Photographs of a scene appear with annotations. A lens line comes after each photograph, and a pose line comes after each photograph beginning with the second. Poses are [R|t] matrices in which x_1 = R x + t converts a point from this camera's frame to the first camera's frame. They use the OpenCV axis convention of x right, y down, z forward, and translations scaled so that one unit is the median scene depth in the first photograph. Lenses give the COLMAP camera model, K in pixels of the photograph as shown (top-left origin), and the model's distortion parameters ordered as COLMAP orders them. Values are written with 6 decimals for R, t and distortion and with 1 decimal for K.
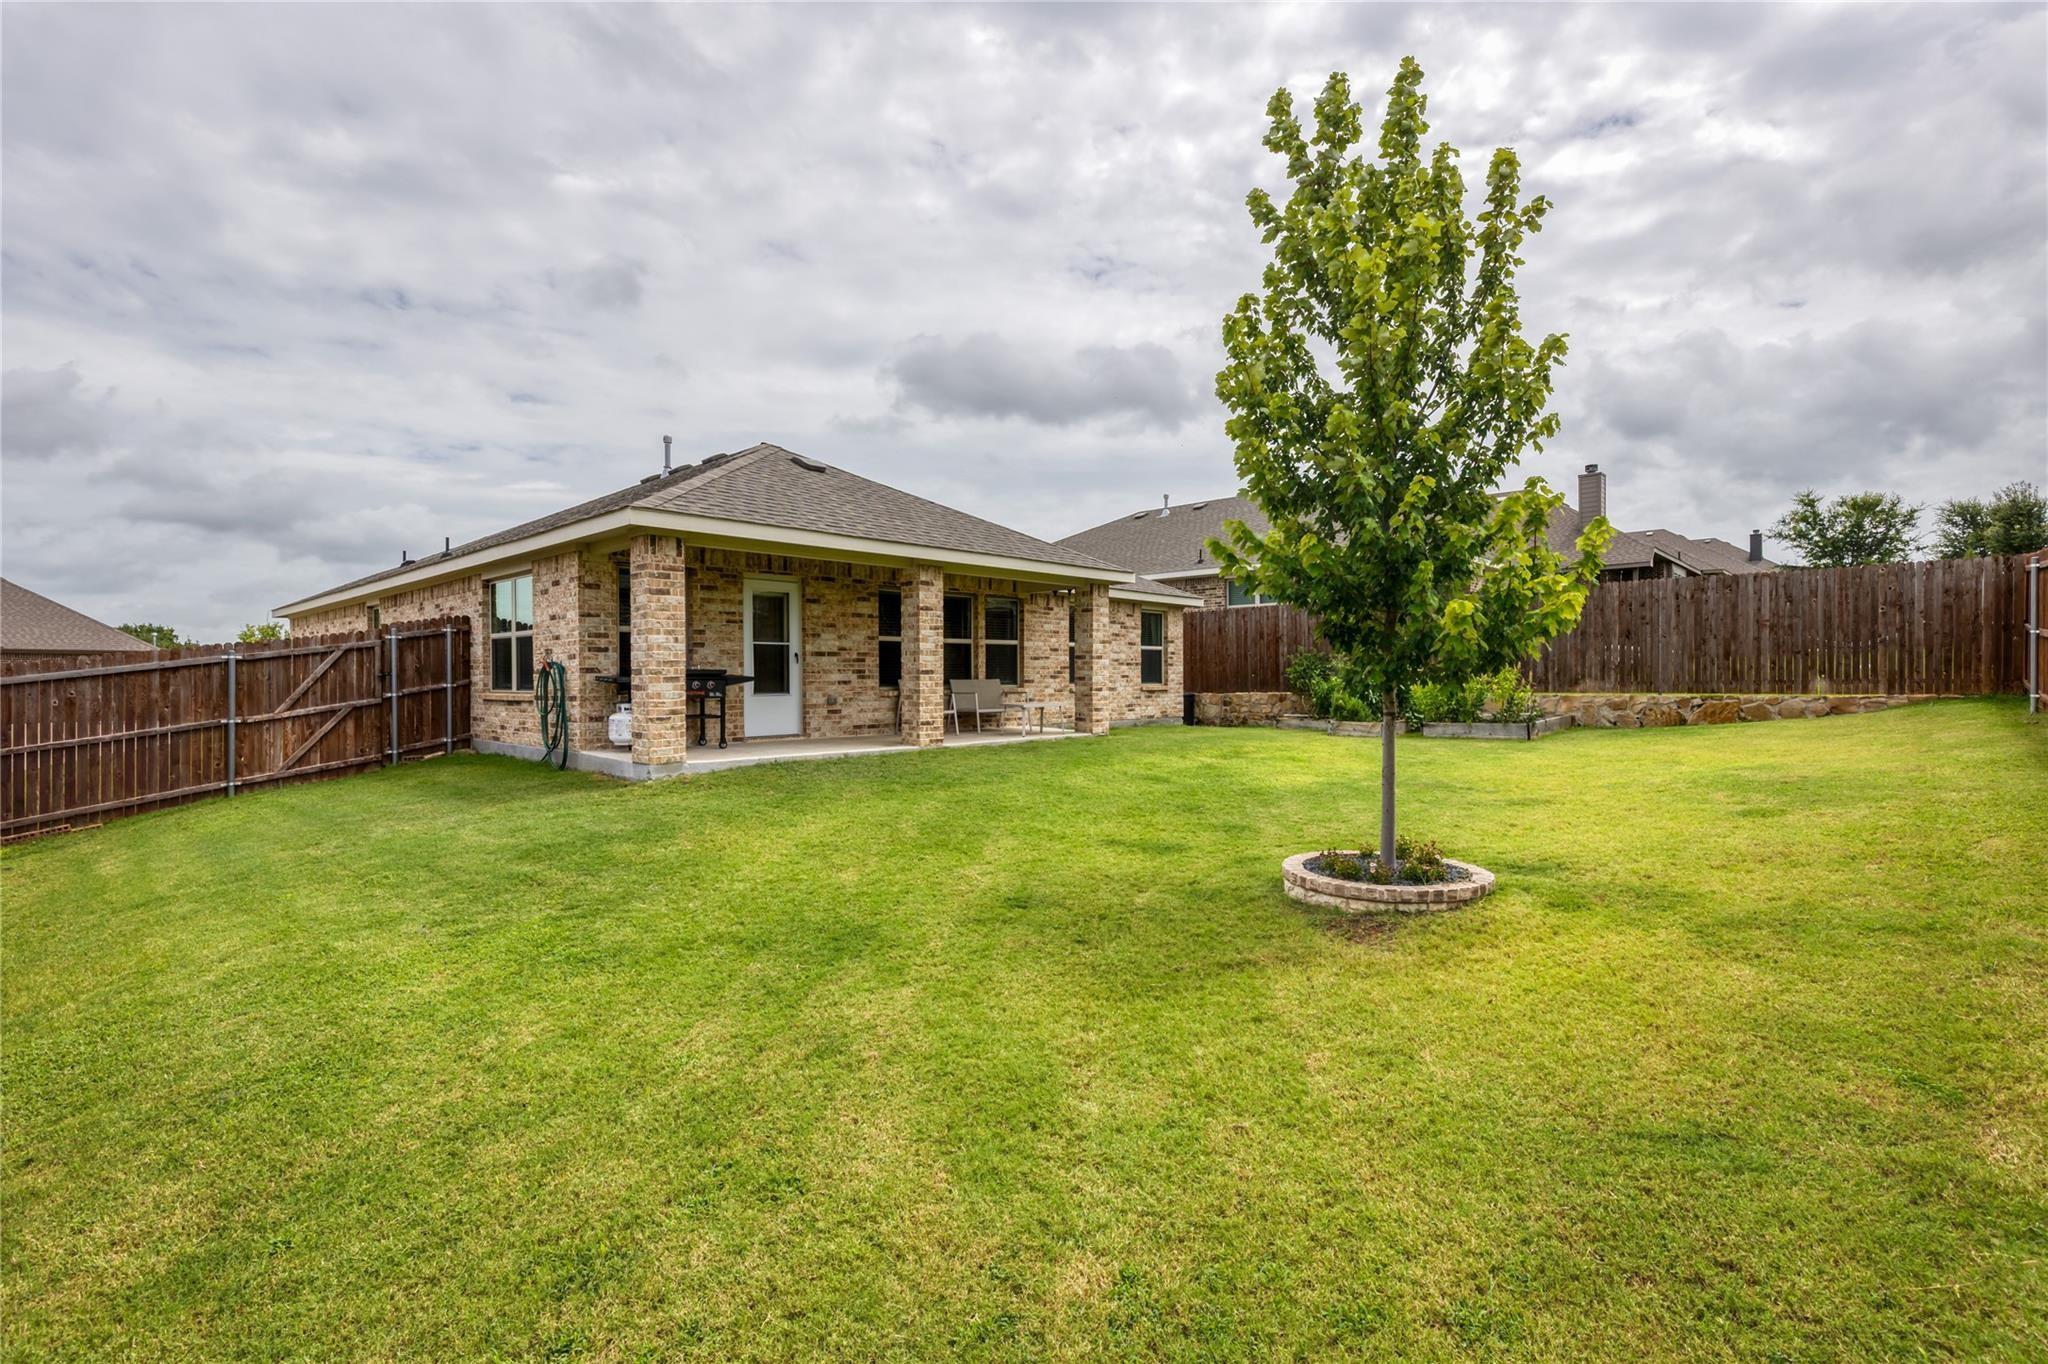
lens RADIAL K [[932.7, 0, 1037.5], [0, 932.7, 677.2], [0, 0, 1]] dist [0.004245, 0.000070]
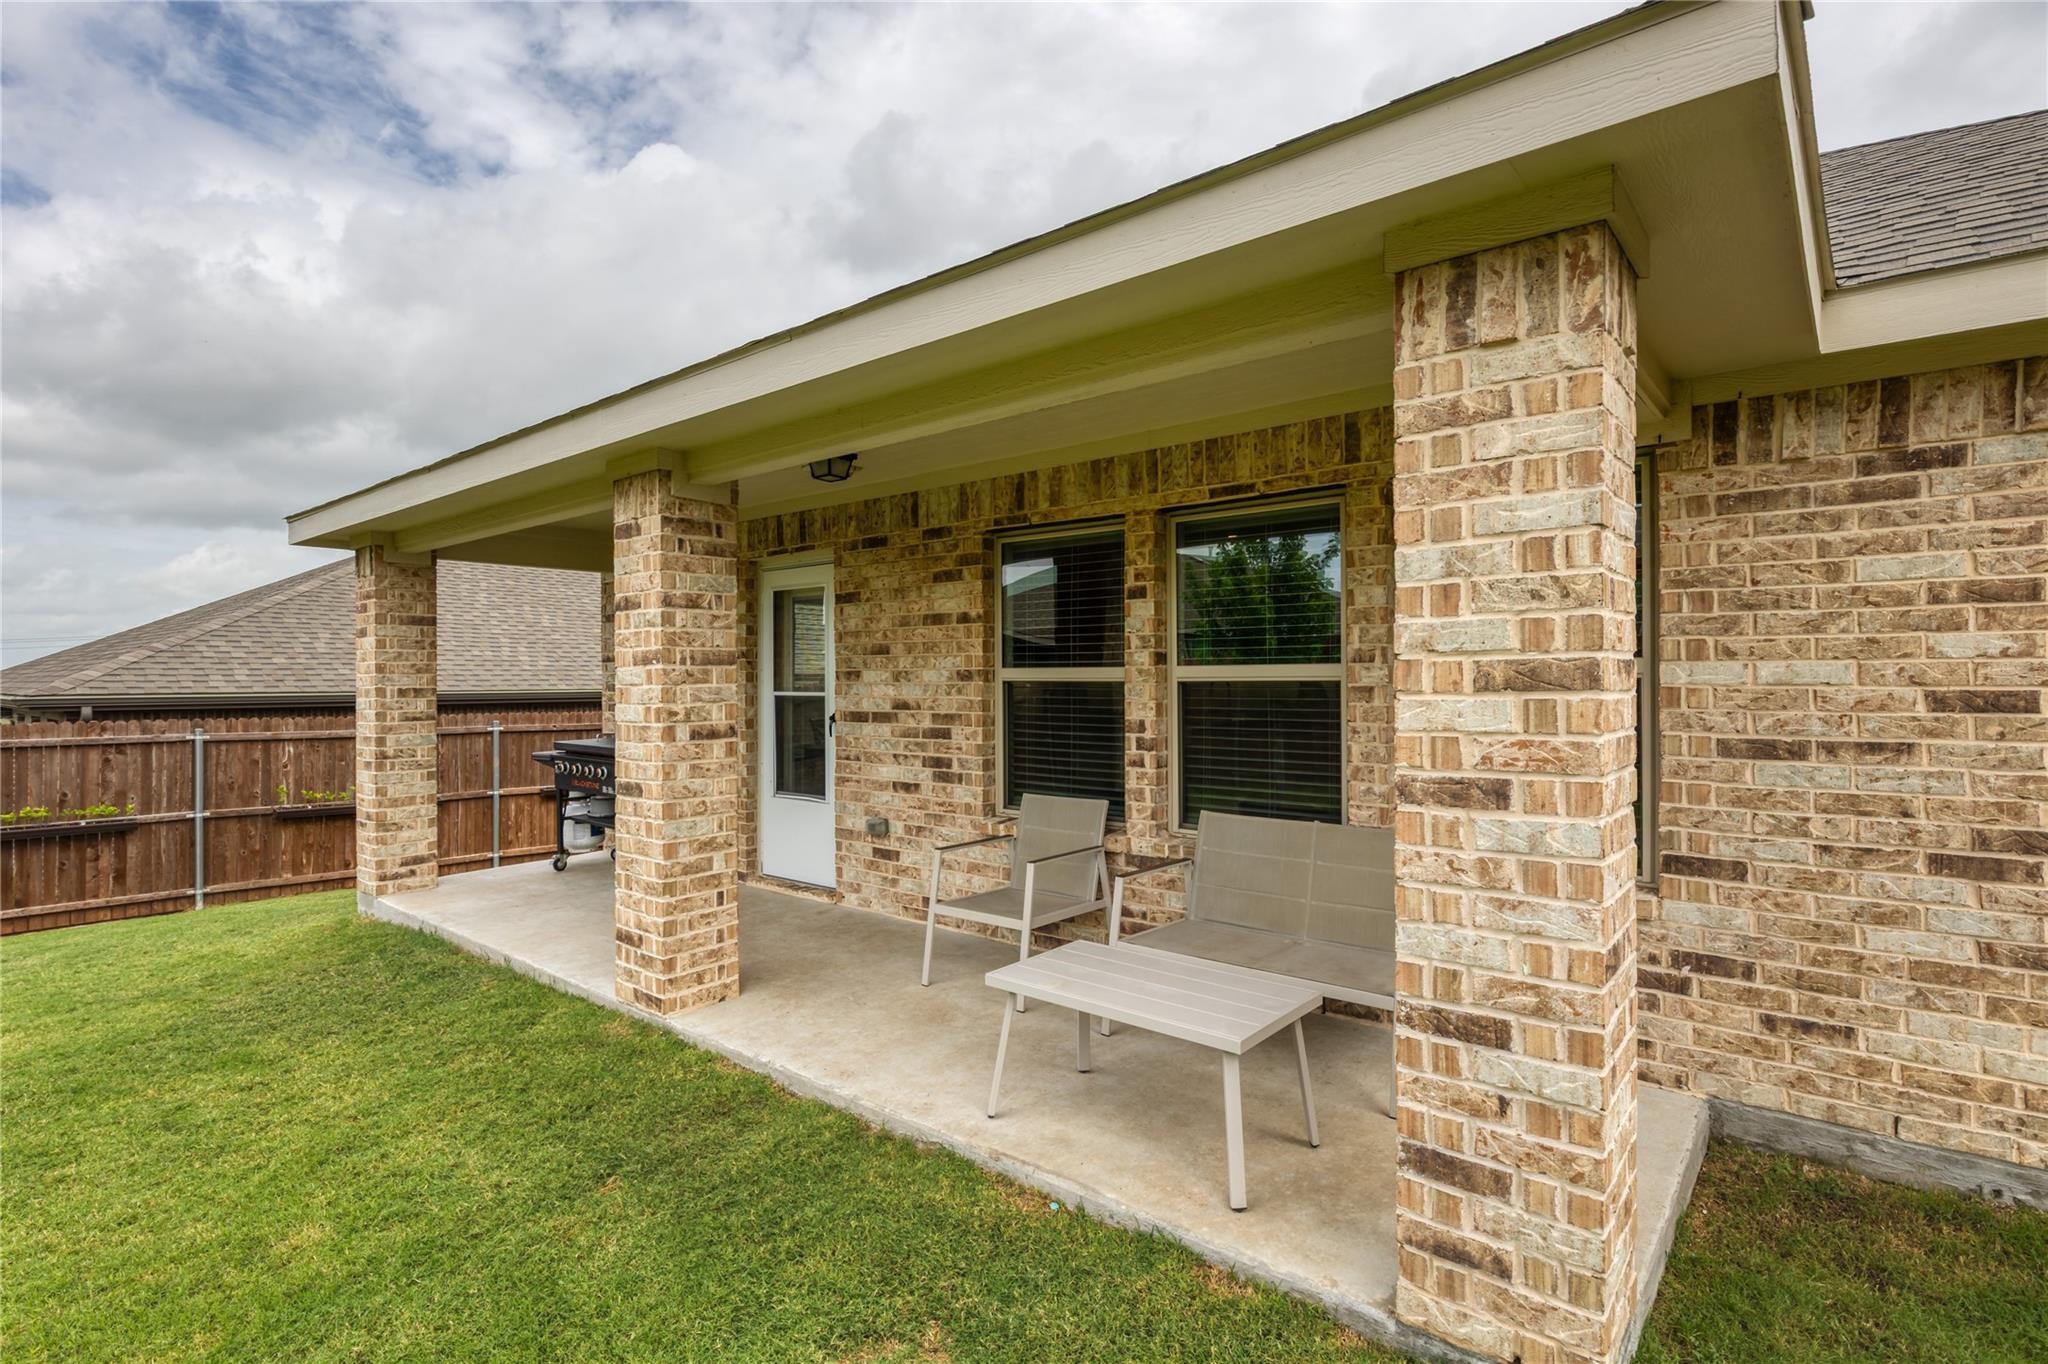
lens RADIAL K [[1006.5, 0, 1018.9], [0, 1006.5, 679.3], [0, 0, 1]] dist [-0.004187, 0.000826]
pose [[0.041443, 0.002865, -0.999137, 0.232227], [0.000376, 0.999996, 0.002883, -0.042335], [0.999141, -0.000495, 0.041442, 1.016782]]
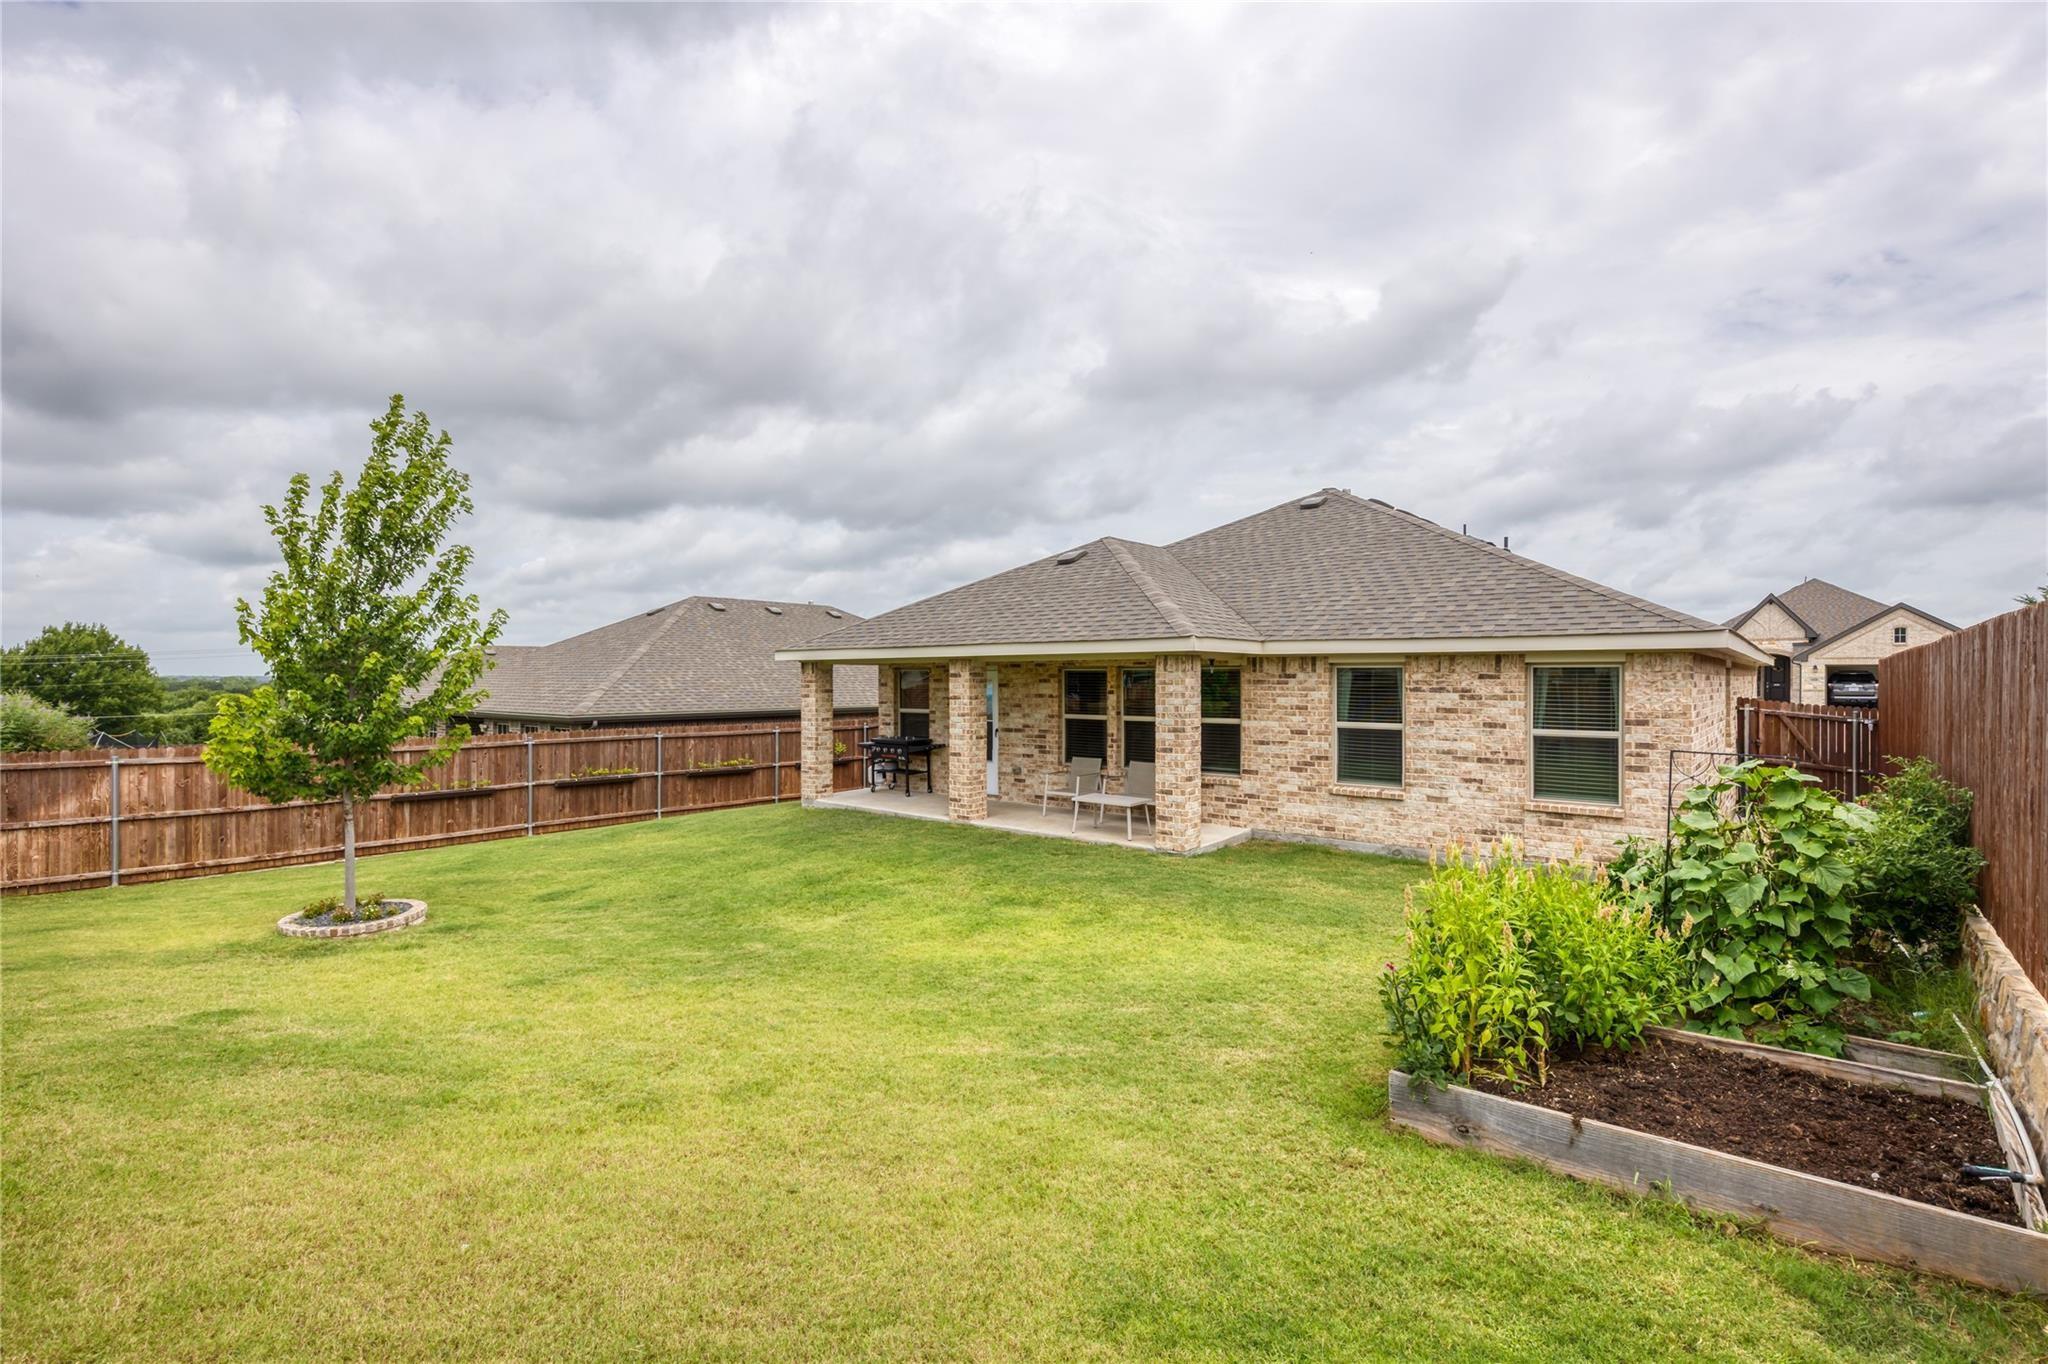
lens RADIAL K [[932.7, 0, 1026.1], [0, 932.7, 680.8], [0, 0, 1]] dist [0.004245, 0.000070]
pose [[0.054422, 0.007525, -0.998490, 0.907229], [-0.001690, 0.999971, 0.007445, -0.092352], [0.998517, 0.001282, 0.054433, 0.922970]]
